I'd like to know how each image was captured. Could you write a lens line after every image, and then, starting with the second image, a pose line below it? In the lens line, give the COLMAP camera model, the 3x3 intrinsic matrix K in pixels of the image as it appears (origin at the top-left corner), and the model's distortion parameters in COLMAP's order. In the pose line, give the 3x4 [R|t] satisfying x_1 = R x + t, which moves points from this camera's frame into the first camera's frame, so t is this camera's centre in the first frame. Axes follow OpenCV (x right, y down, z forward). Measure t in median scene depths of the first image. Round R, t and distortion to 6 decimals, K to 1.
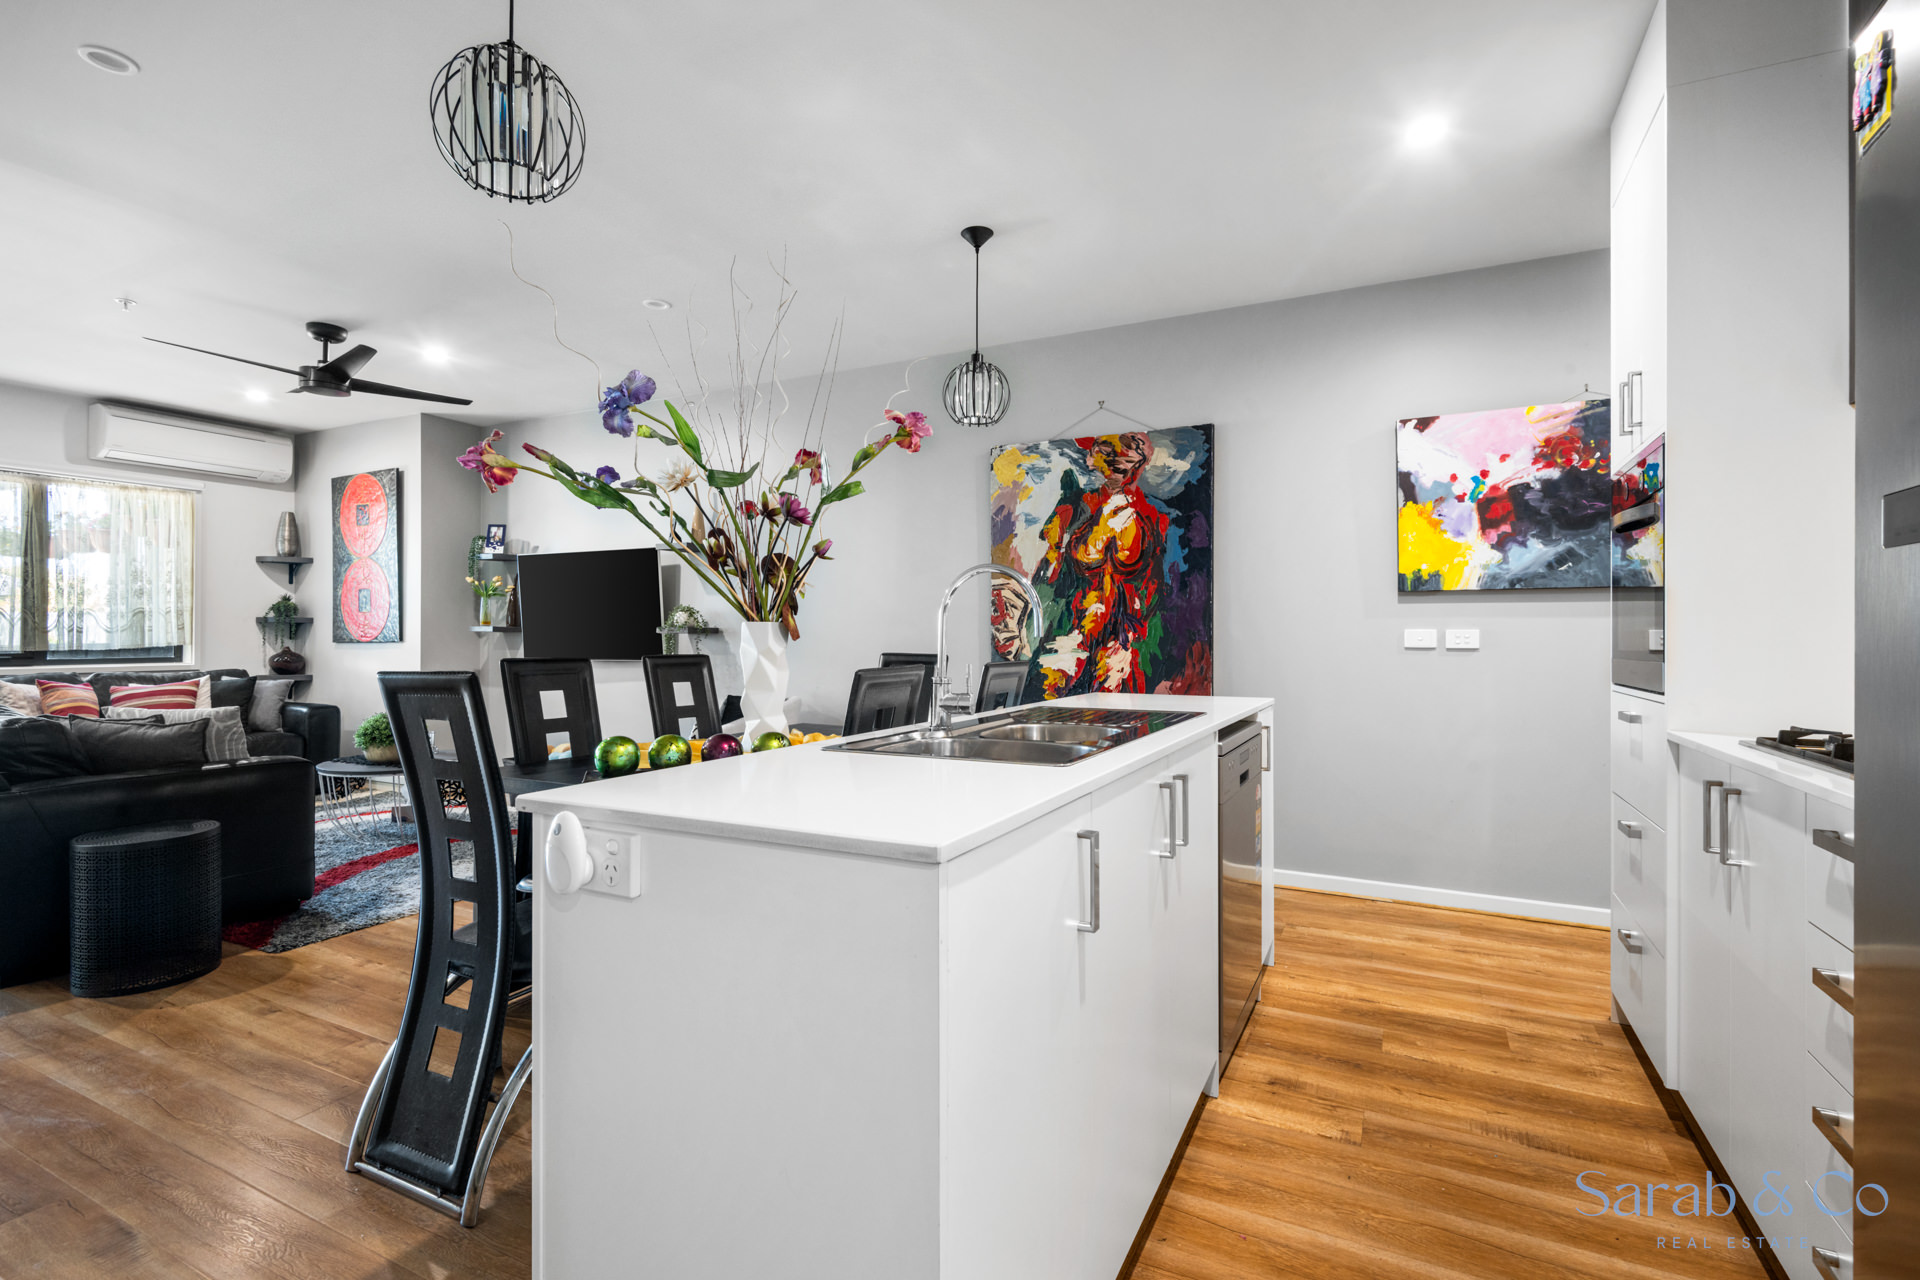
lens RADIAL K [[881.4, 0, 946.2], [0, 881.4, 629.0], [0, 0, 1]] dist [0.002808, 0.000439]
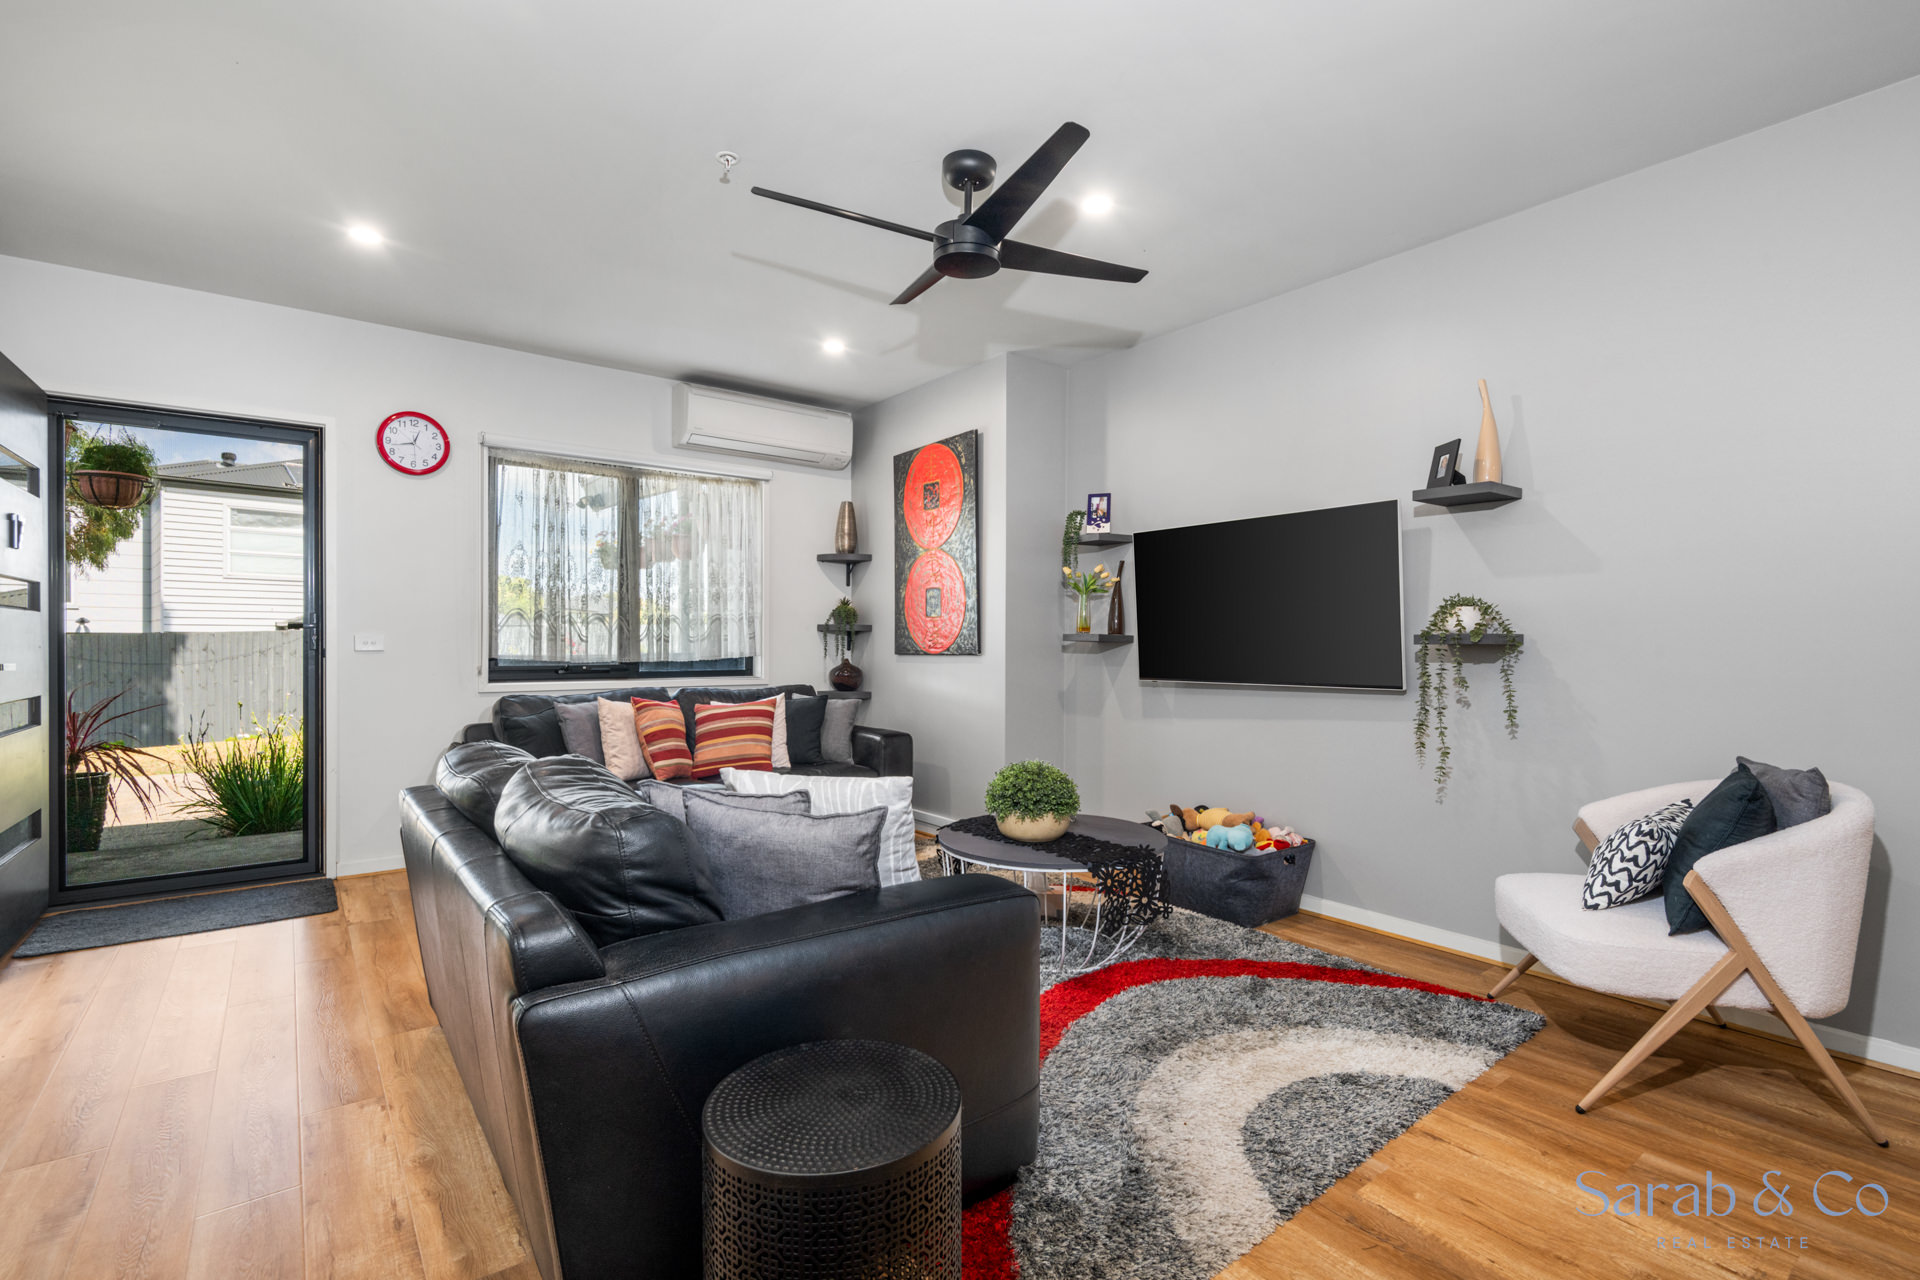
lens RADIAL K [[881.4, 0, 965.2], [0, 881.4, 644.4], [0, 0, 1]] dist [0.002808, 0.000439]
pose [[0.907926, 0.000485, -0.419130, -0.304831], [0.001538, 0.999989, 0.004489, 0.002694], [0.419127, -0.004721, 0.907915, 0.291208]]
